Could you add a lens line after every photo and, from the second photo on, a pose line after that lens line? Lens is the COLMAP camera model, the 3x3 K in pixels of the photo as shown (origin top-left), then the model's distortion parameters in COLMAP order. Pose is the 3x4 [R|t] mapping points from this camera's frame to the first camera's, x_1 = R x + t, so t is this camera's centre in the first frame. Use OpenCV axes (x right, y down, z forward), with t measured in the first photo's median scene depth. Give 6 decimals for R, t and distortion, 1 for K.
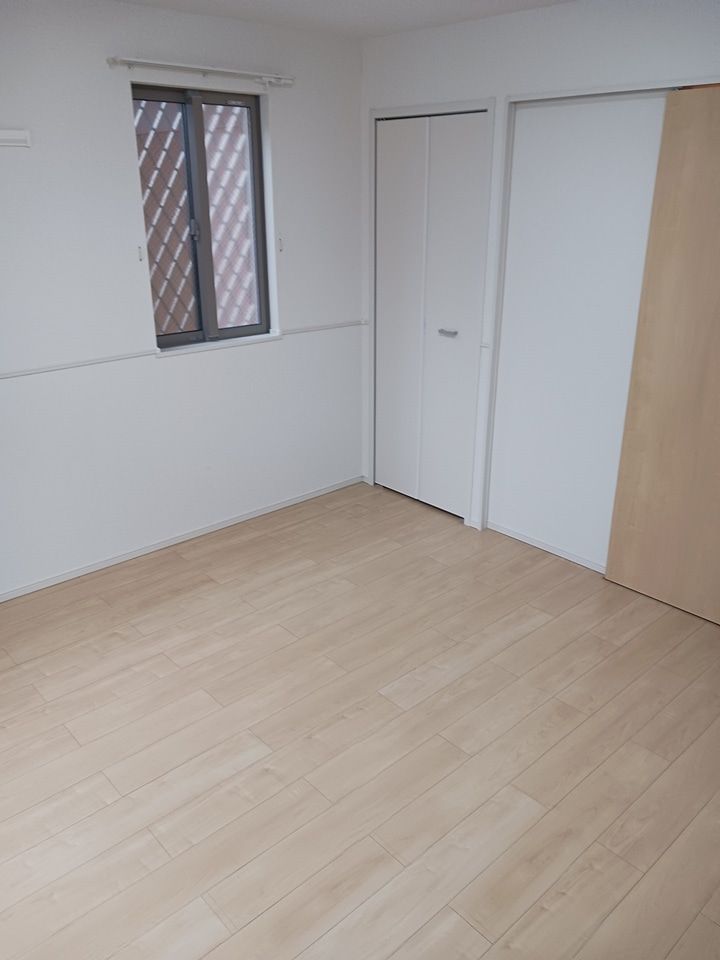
lens RADIAL K [[749.8, 0, 358.8], [0, 749.8, 477.9], [0, 0, 1]] dist [0.013772, -0.038492]
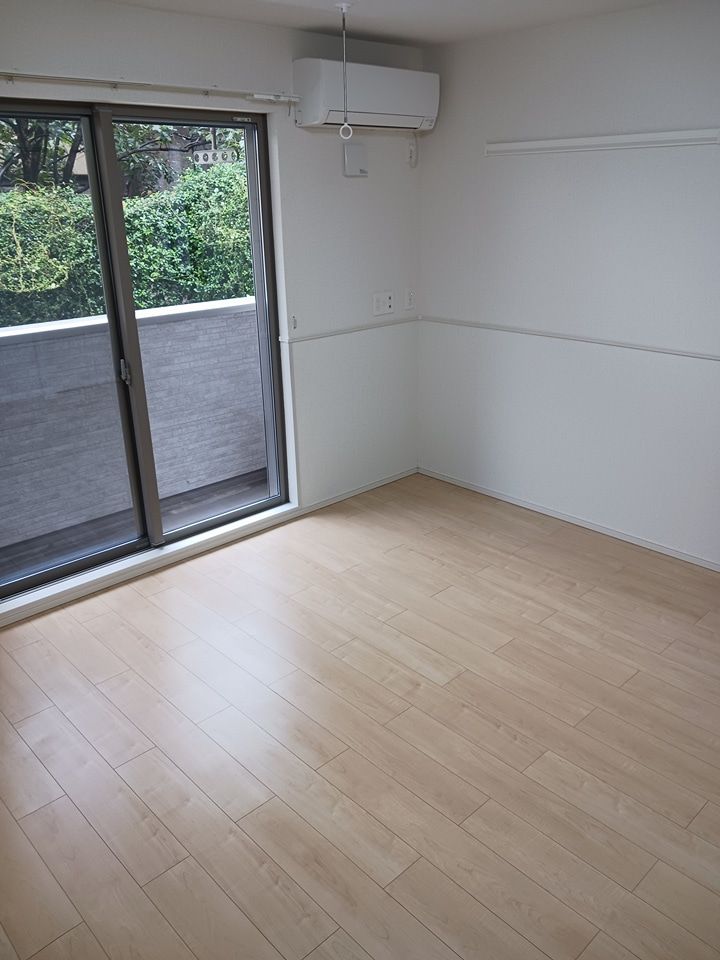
lens RADIAL K [[749.8, 0, 362.3], [0, 749.8, 483.5], [0, 0, 1]] dist [0.013772, -0.038492]
pose [[0.023097, 0.371684, -0.928072, 0.806314], [-0.357115, 0.870140, 0.339595, -0.233642], [0.933775, 0.323585, 0.152831, 0.624090]]
